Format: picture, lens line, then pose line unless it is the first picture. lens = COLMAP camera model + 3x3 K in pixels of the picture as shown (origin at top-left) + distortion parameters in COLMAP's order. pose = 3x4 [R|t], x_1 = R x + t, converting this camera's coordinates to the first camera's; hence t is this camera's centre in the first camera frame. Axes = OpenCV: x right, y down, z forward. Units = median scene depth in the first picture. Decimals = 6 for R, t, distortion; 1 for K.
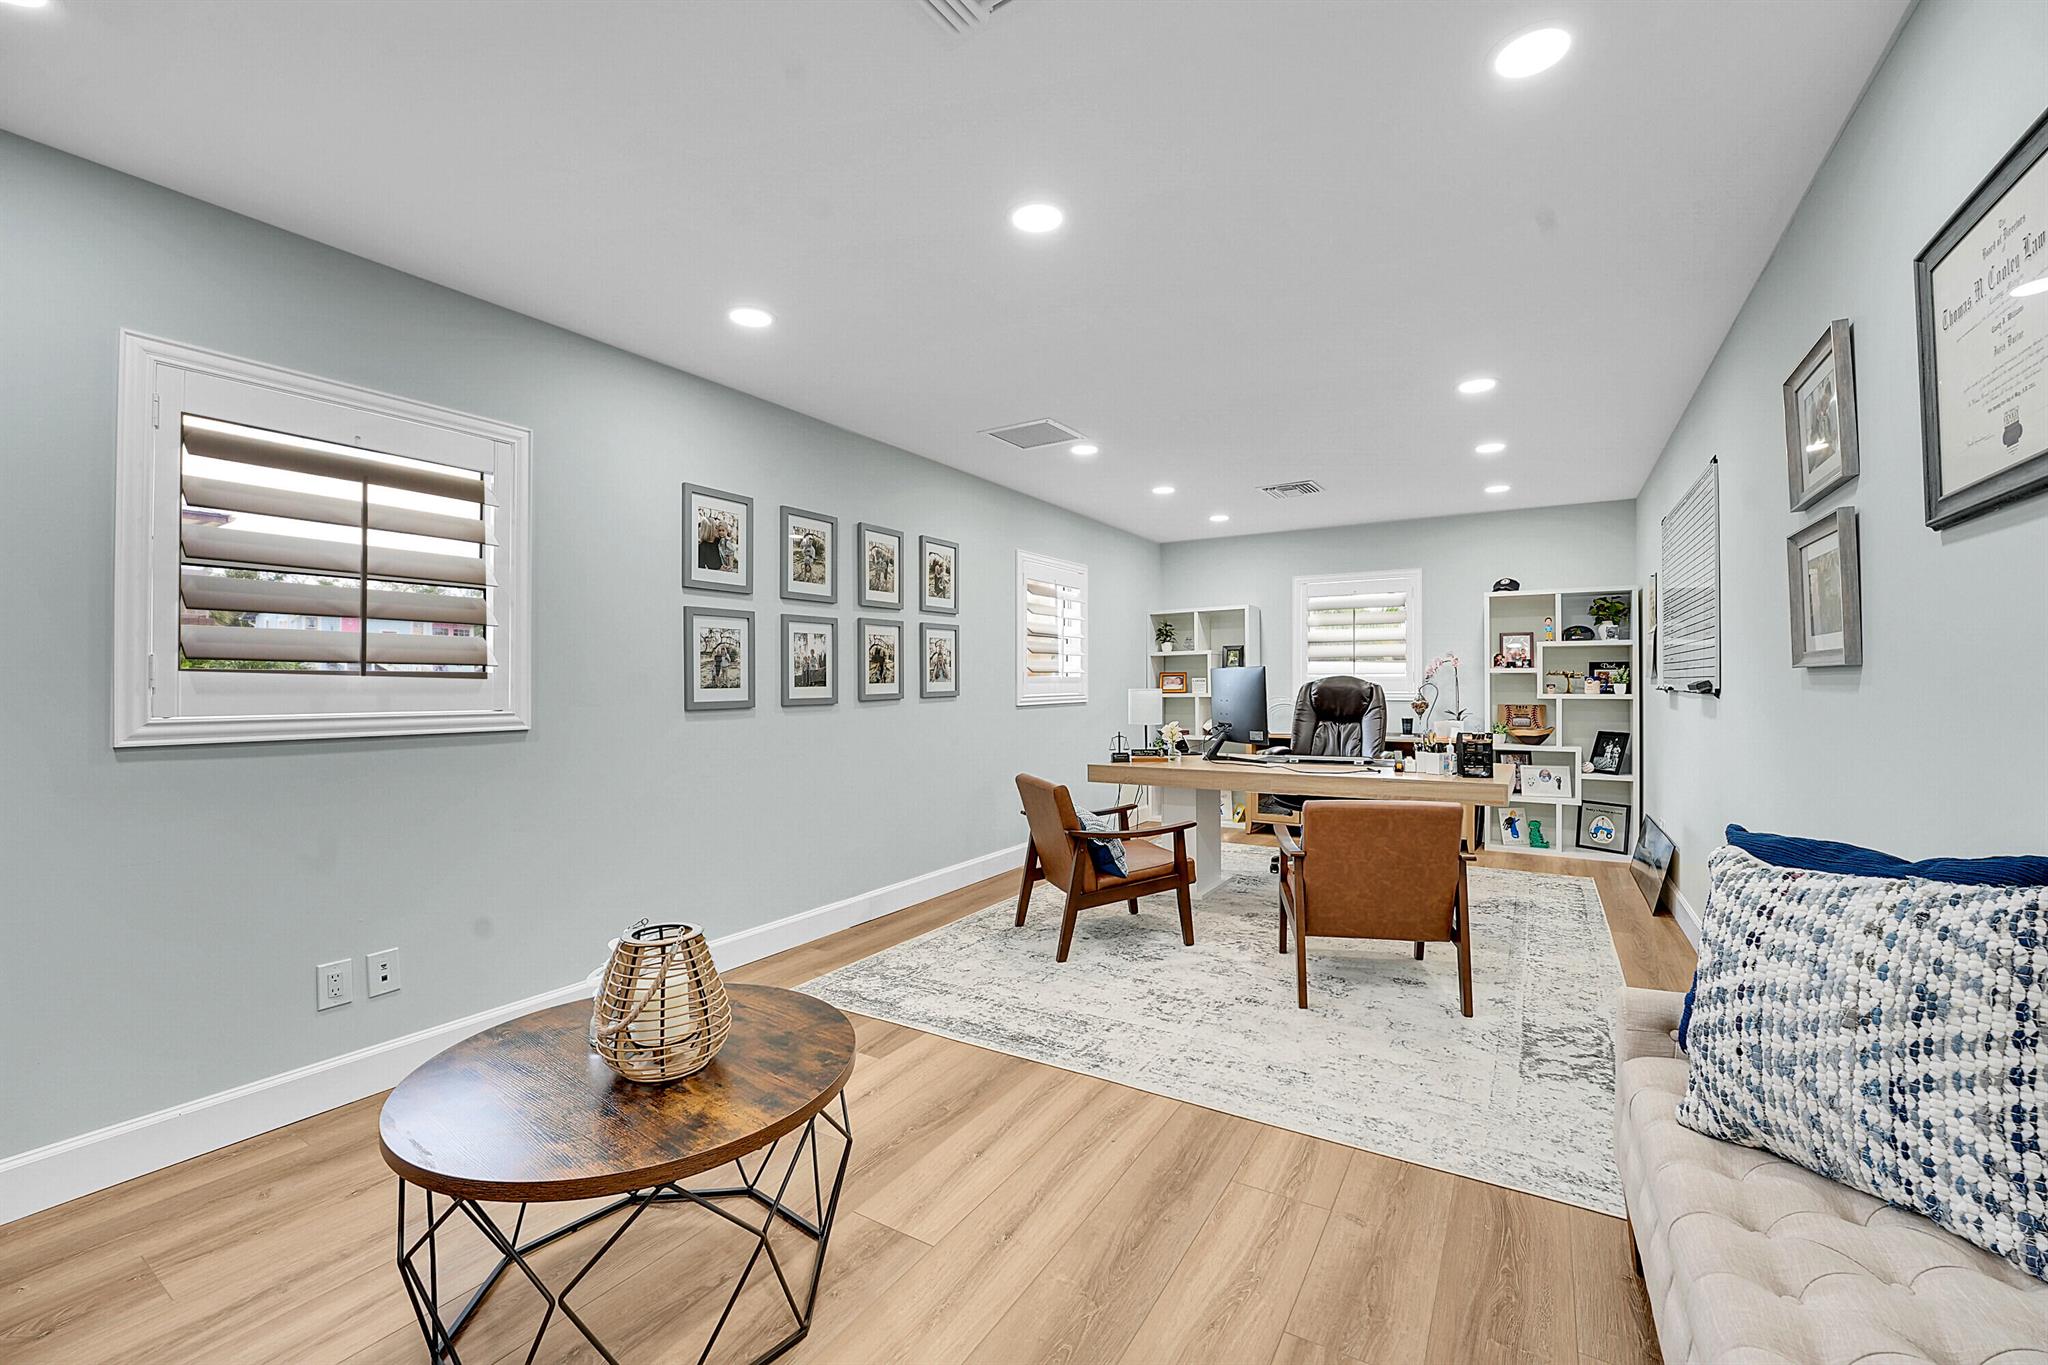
lens RADIAL K [[832.7, 0, 1028.8], [0, 832.7, 682.9], [0, 0, 1]] dist [-0.018077, -0.000183]
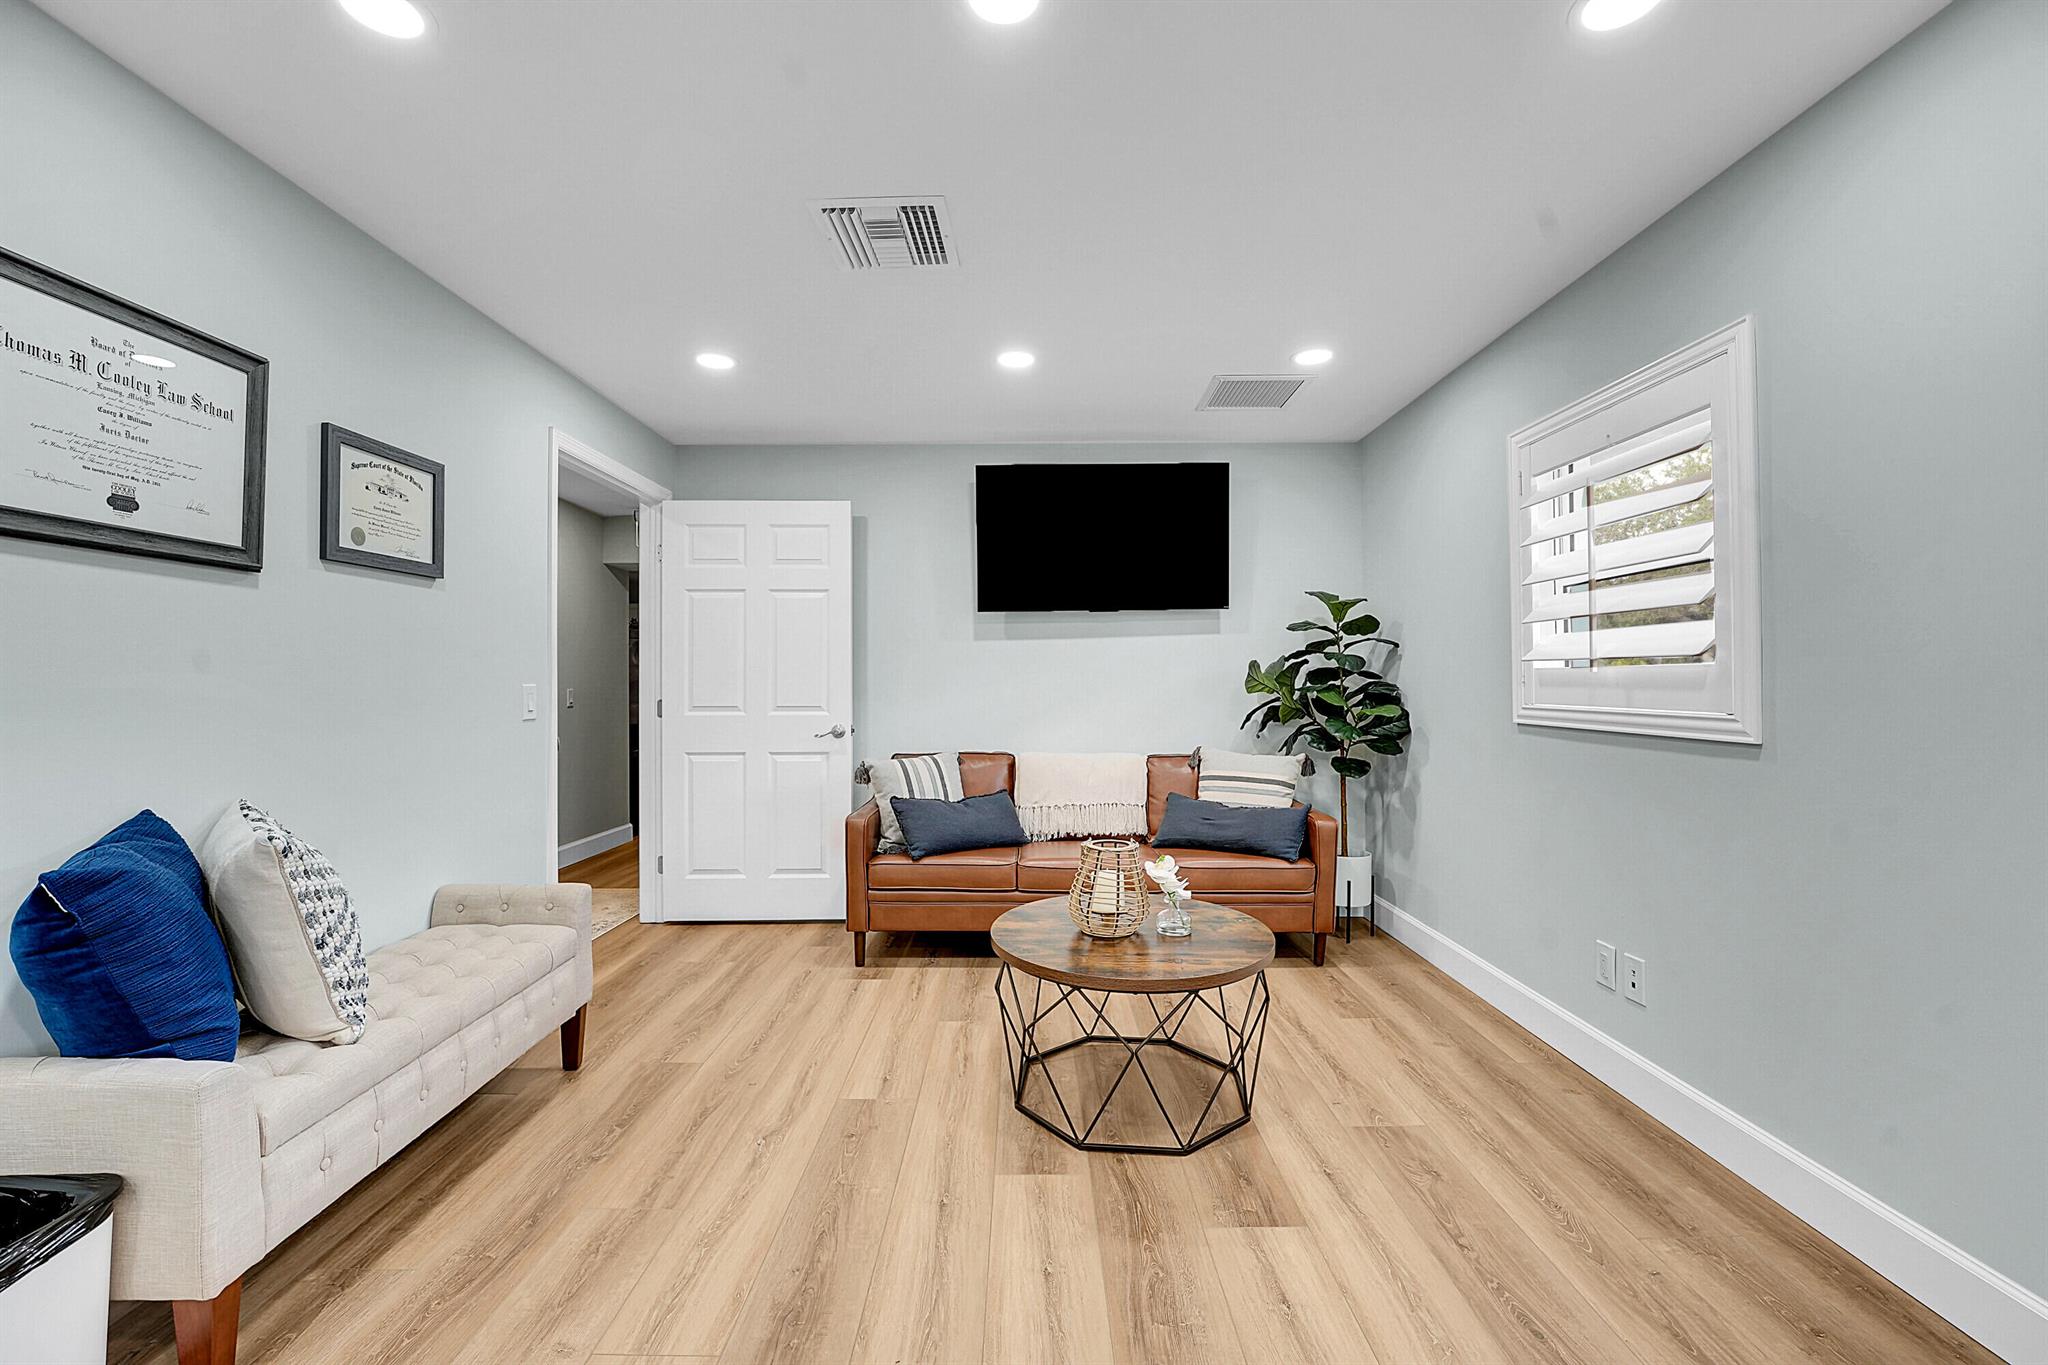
lens RADIAL K [[832.7, 0, 1028.8], [0, 832.7, 682.9], [0, 0, 1]] dist [-0.018077, -0.000183]
pose [[-0.851212, 0.006671, -0.524780, 0.398318], [0.006548, 0.999976, 0.002090, -0.000591], [0.524782, -0.001657, -0.851235, 1.805471]]
